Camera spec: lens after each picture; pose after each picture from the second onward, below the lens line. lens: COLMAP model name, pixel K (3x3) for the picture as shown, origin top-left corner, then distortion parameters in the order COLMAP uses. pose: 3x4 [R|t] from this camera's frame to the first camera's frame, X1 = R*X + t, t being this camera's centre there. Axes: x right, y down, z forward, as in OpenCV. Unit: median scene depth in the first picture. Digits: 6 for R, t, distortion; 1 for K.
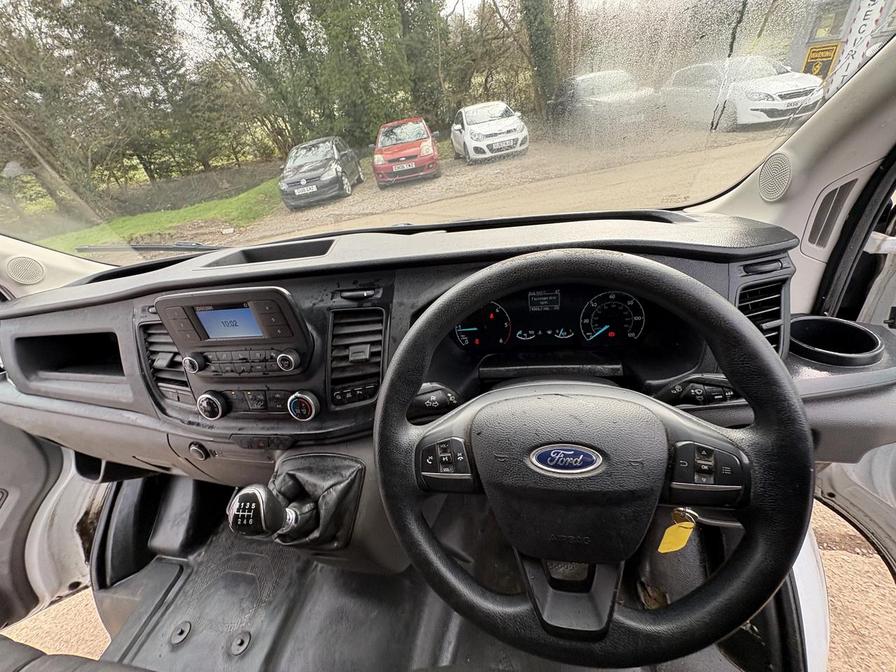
lens RADIAL K [[355.9, 0, 447.7], [0, 355.9, 335.3], [0, 0, 1]] dist [-0.000376, -0.000126]
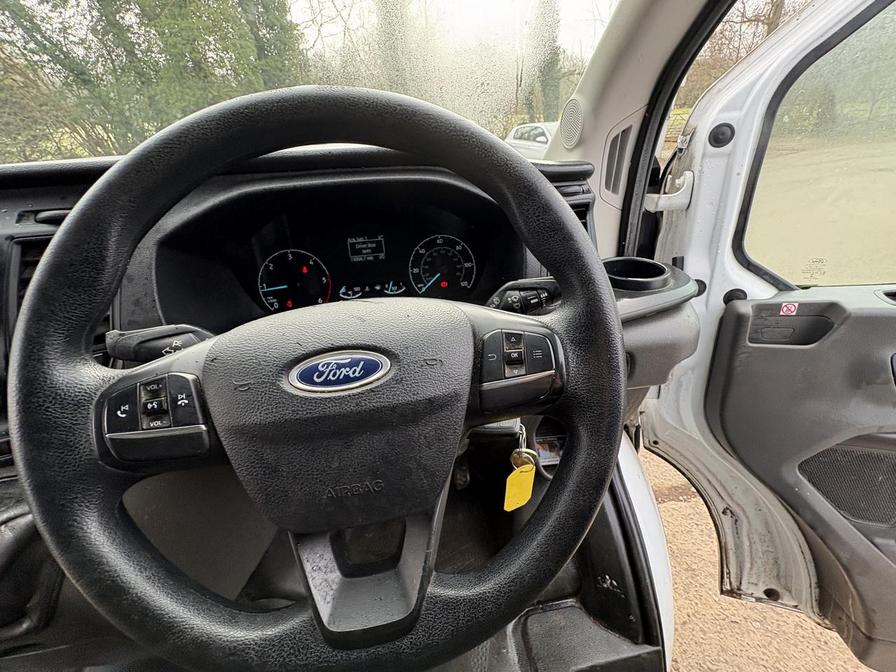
lens RADIAL K [[355.9, 0, 447.7], [0, 355.9, 335.3], [0, 0, 1]] dist [-0.000376, -0.000126]
pose [[0.946672, -0.061079, 0.316357, 0.176624], [0.088538, 0.993383, -0.073148, 0.194981], [-0.309796, 0.097257, 0.945816, 0.155981]]
